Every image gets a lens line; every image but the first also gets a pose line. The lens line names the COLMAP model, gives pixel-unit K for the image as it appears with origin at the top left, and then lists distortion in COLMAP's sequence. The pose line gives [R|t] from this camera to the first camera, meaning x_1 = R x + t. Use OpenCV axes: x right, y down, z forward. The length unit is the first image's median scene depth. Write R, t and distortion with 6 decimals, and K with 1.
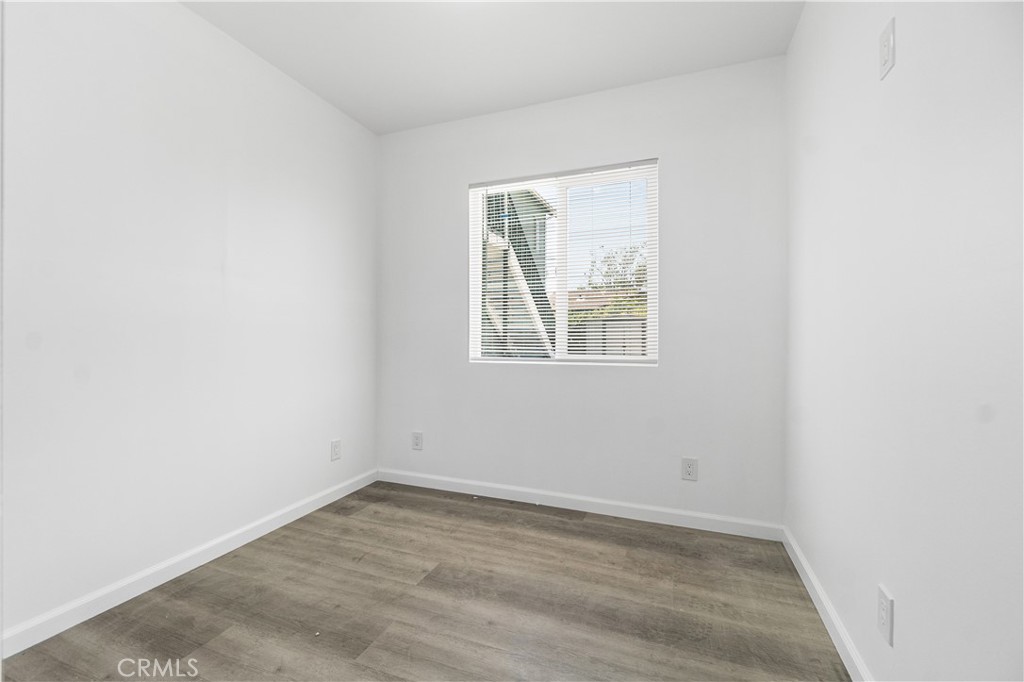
lens RADIAL K [[458.5, 0, 512.5], [0, 458.5, 337.2], [0, 0, 1]] dist [-0.010965, 0.006612]
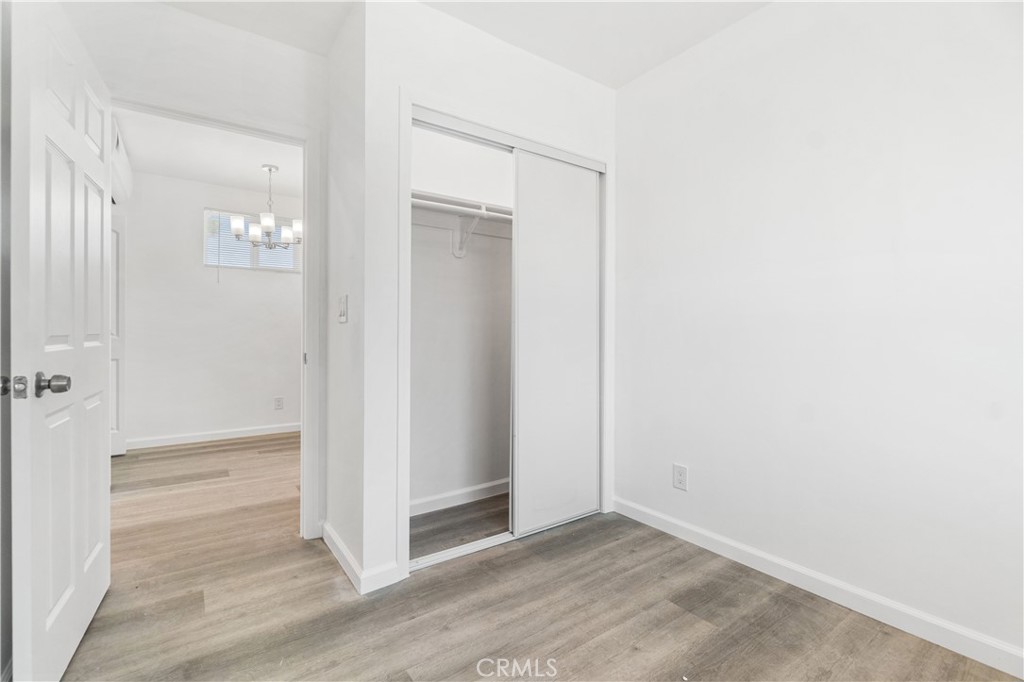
lens RADIAL K [[458.5, 0, 515.6], [0, 458.5, 338.9], [0, 0, 1]] dist [-0.010965, 0.006612]
pose [[-0.555243, 0.007895, -0.831651, 0.441692], [-0.005938, 0.999892, 0.013457, -0.021538], [0.831667, 0.012410, -0.555136, 1.085934]]
